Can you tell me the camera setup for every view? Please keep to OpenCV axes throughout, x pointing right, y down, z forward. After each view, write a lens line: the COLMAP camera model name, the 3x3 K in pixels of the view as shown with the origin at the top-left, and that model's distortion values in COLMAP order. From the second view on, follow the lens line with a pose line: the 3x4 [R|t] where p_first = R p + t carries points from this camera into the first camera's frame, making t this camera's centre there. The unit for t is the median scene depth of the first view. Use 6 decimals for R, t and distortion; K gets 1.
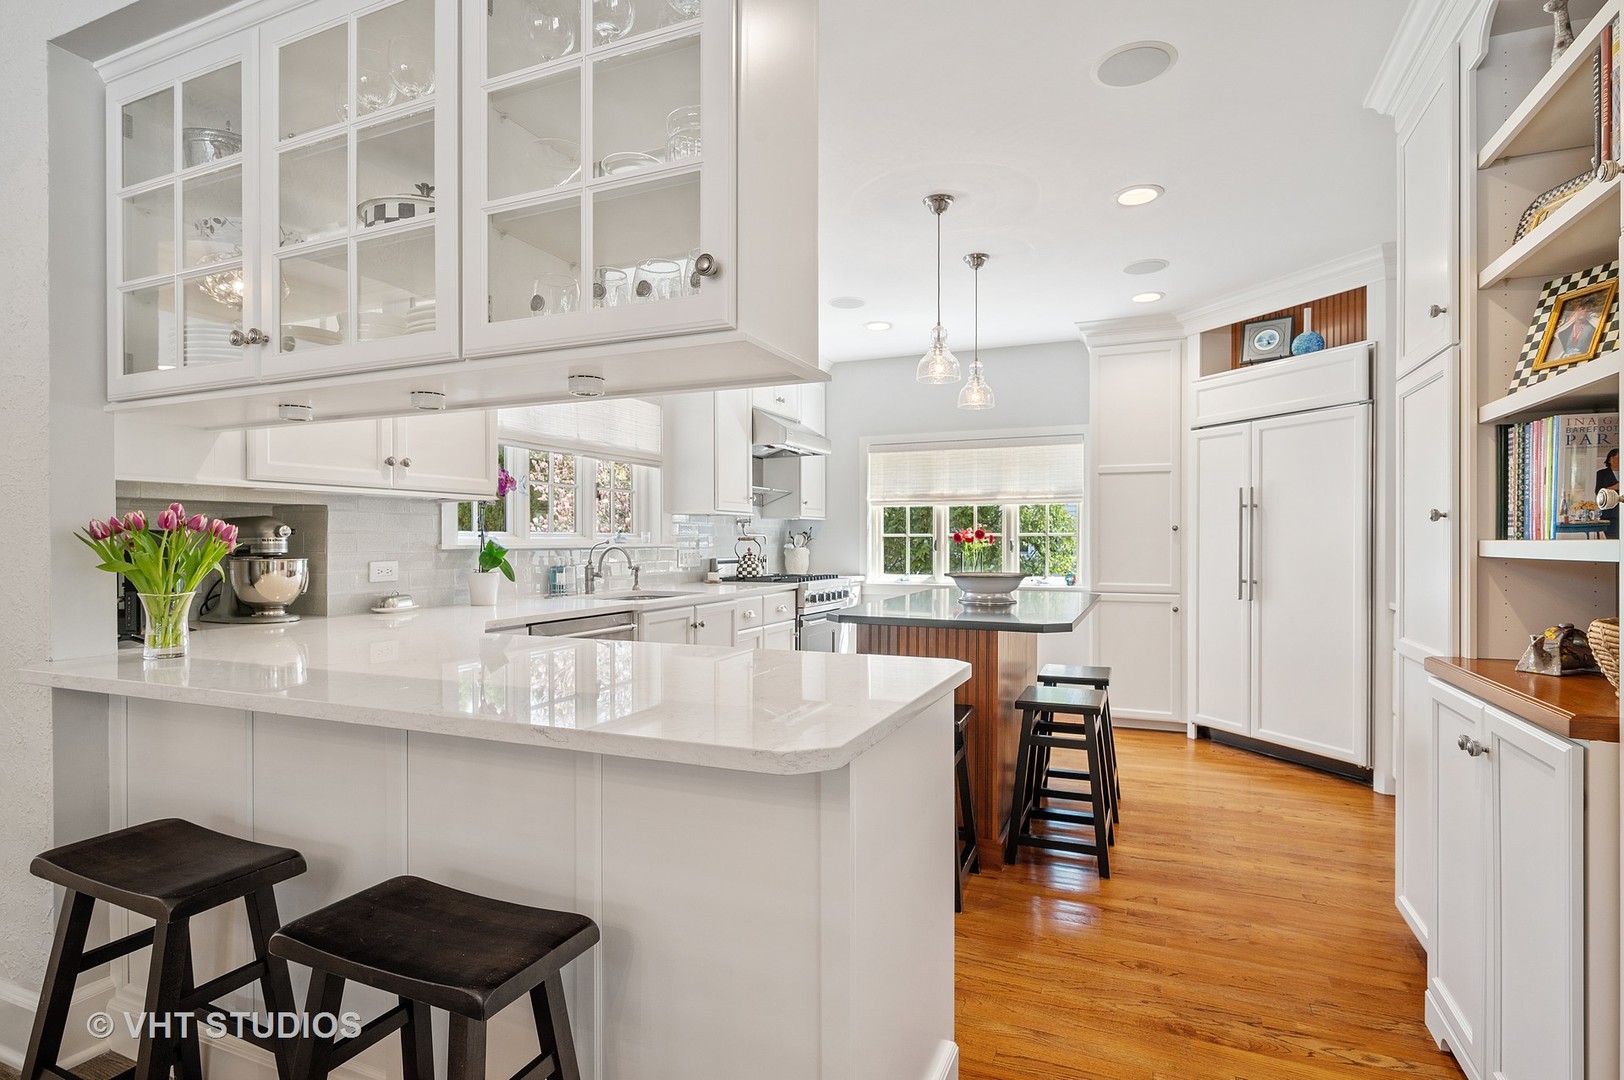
lens RADIAL K [[799.3, 0, 811.2], [0, 799.3, 543.2], [0, 0, 1]] dist [0.000298, -0.000051]
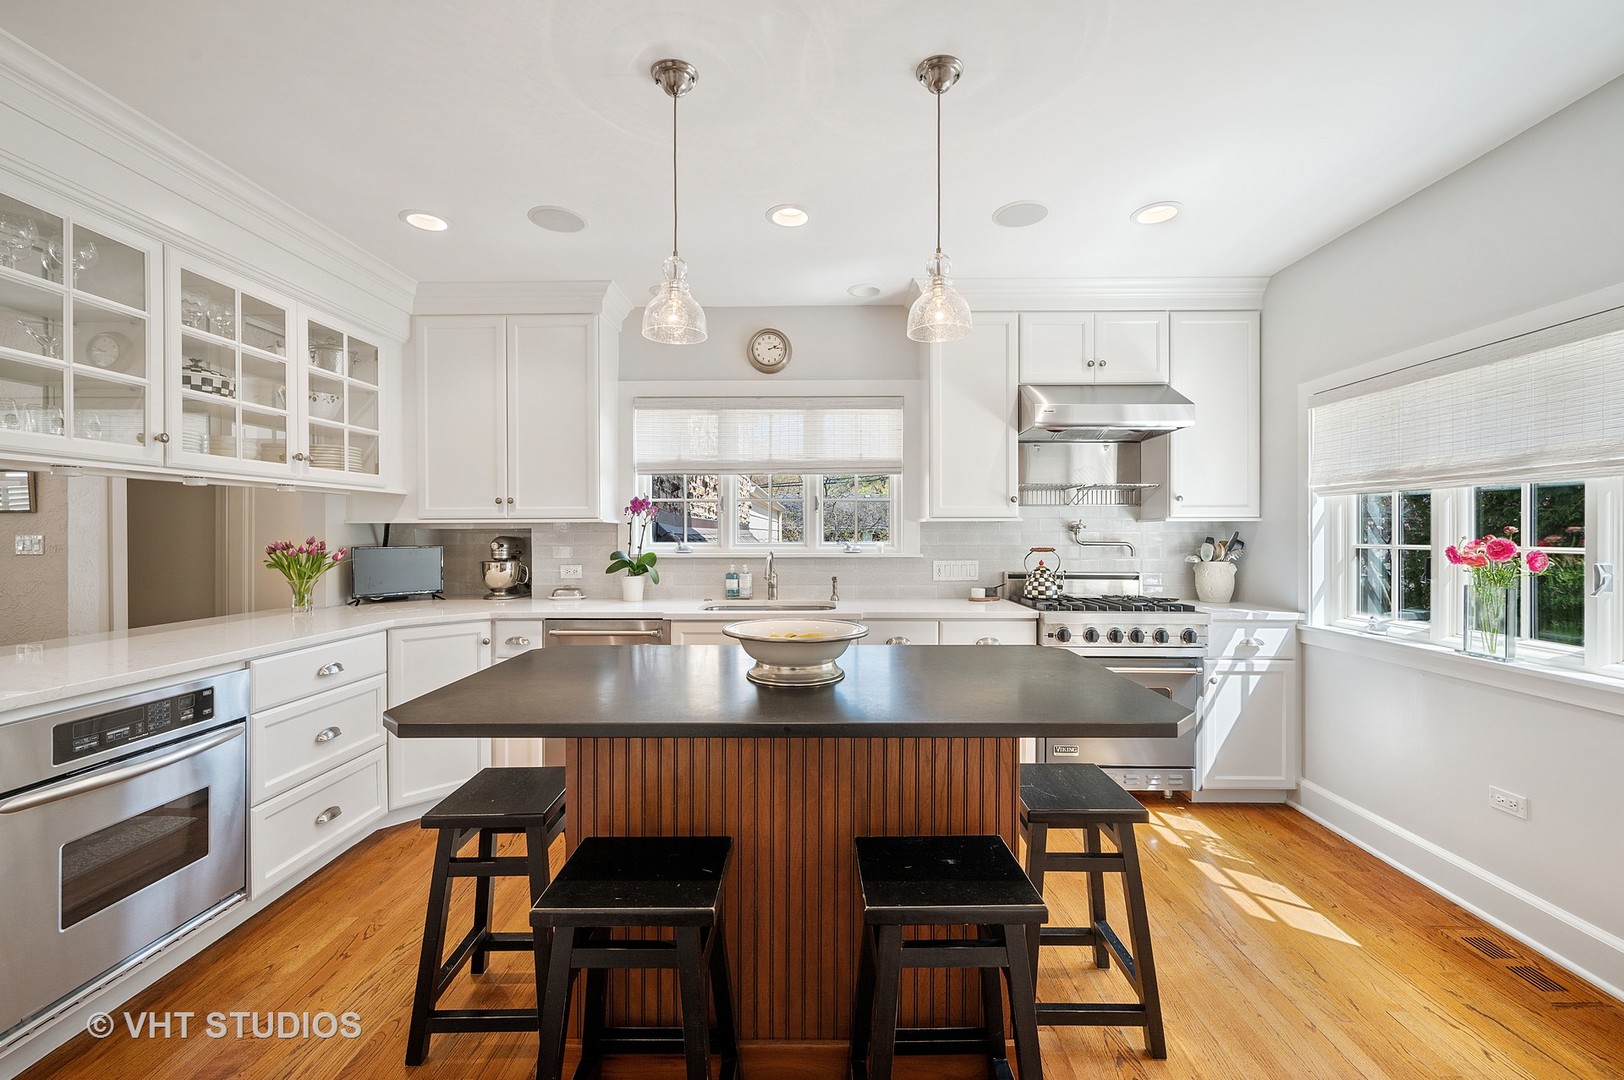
lens RADIAL K [[682.3, 0, 811.8], [0, 682.3, 537.8], [0, 0, 1]] dist [-0.001118, -0.000018]
pose [[0.382157, 0.000870, -0.924097, 0.851692], [-0.003496, 0.999994, -0.000505, -0.030180], [0.924091, 0.003424, 0.382158, 0.974654]]
